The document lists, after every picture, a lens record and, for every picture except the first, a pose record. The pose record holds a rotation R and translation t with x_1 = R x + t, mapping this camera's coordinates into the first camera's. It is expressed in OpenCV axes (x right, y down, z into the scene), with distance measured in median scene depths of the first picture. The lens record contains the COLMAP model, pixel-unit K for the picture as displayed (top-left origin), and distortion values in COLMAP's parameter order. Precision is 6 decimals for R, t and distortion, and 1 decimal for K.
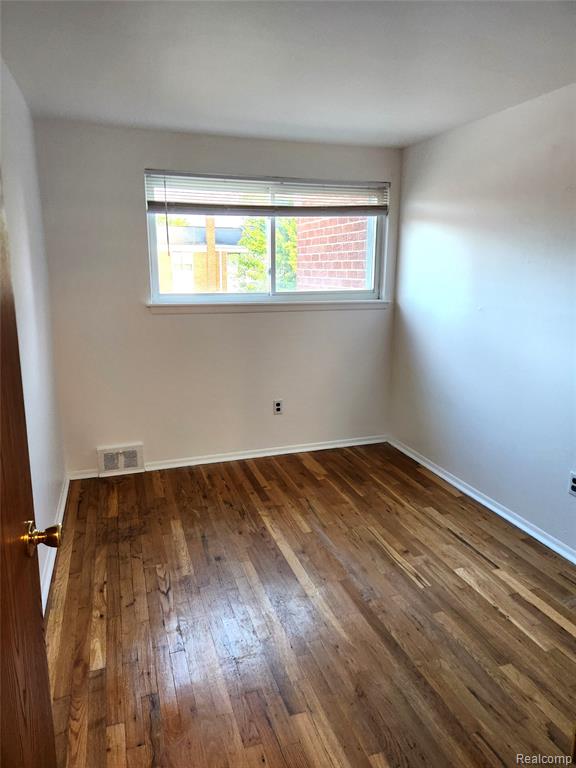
lens RADIAL K [[519.9, 0, 287.5], [0, 519.9, 383.1], [0, 0, 1]] dist [0.047606, -0.040605]
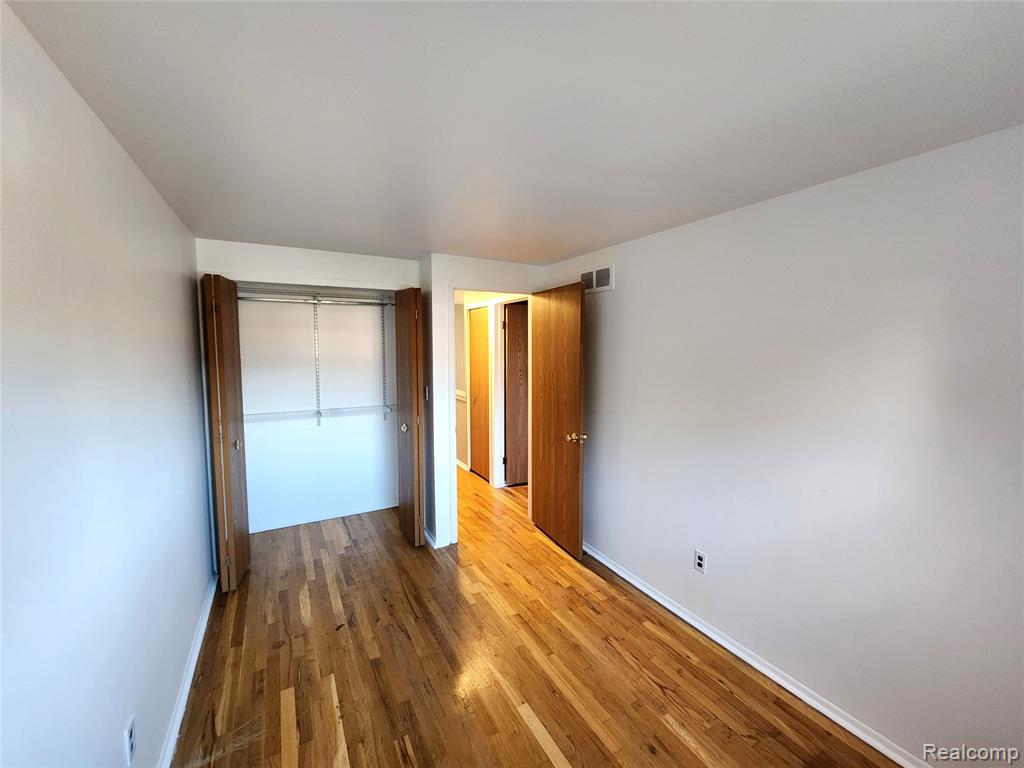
lens RADIAL K [[418.4, 0, 512.8], [0, 418.4, 379.8], [0, 0, 1]] dist [0.001453, -0.003022]
pose [[-0.982999, 0.011430, -0.183257, 0.225277], [-0.044622, 0.953268, 0.298813, -0.456875], [0.178108, 0.301910, -0.936551, 1.689198]]
